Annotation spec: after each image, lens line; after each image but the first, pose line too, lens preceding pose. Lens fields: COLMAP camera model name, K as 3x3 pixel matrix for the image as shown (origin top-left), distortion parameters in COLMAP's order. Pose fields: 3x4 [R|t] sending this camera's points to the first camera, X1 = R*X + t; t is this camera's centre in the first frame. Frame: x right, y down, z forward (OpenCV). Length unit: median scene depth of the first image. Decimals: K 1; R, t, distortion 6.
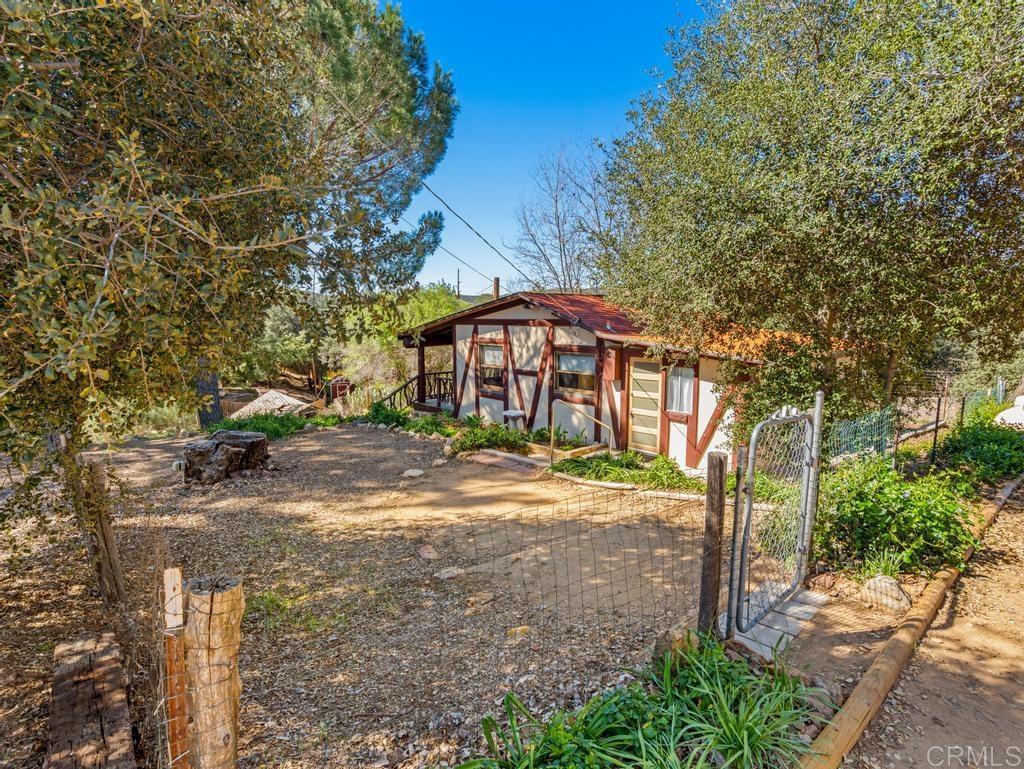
lens RADIAL K [[522.2, 0, 515.0], [0, 522.2, 383.0], [0, 0, 1]] dist [-0.006462, -0.002225]
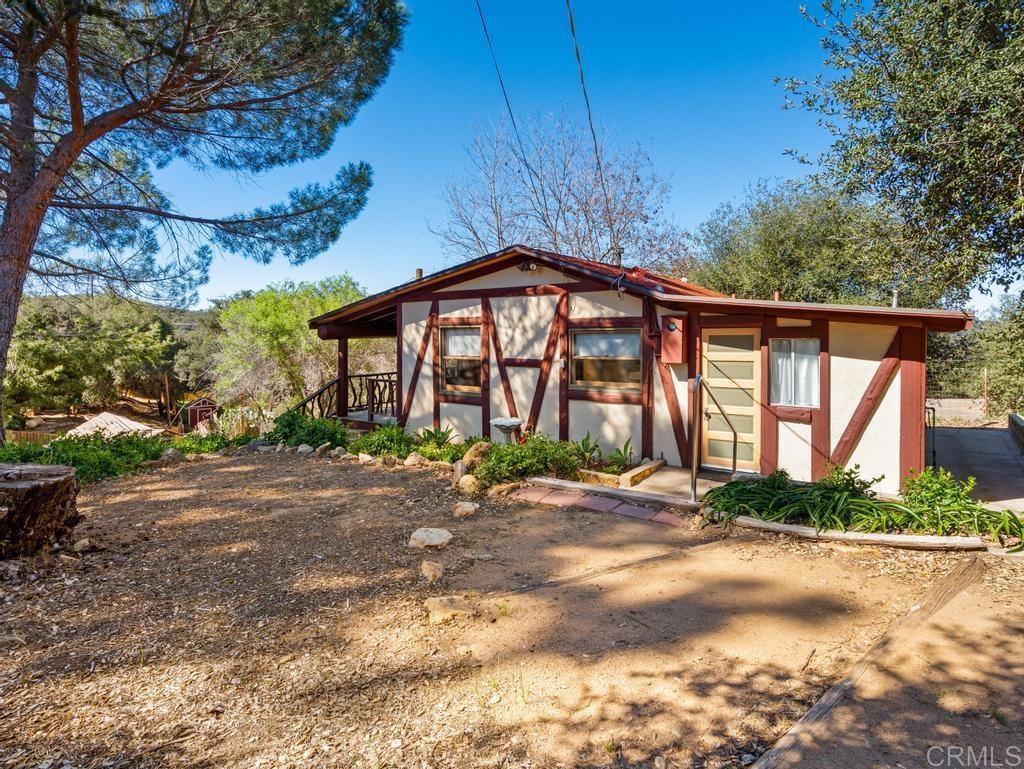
lens RADIAL K [[522.2, 0, 515.0], [0, 522.2, 359.0], [0, 0, 1]] dist [-0.006462, -0.002225]
pose [[0.974692, -0.002981, 0.223532, -0.143480], [0.023307, 0.995817, -0.088350, 0.036186], [-0.222333, 0.091324, 0.970684, 0.329087]]
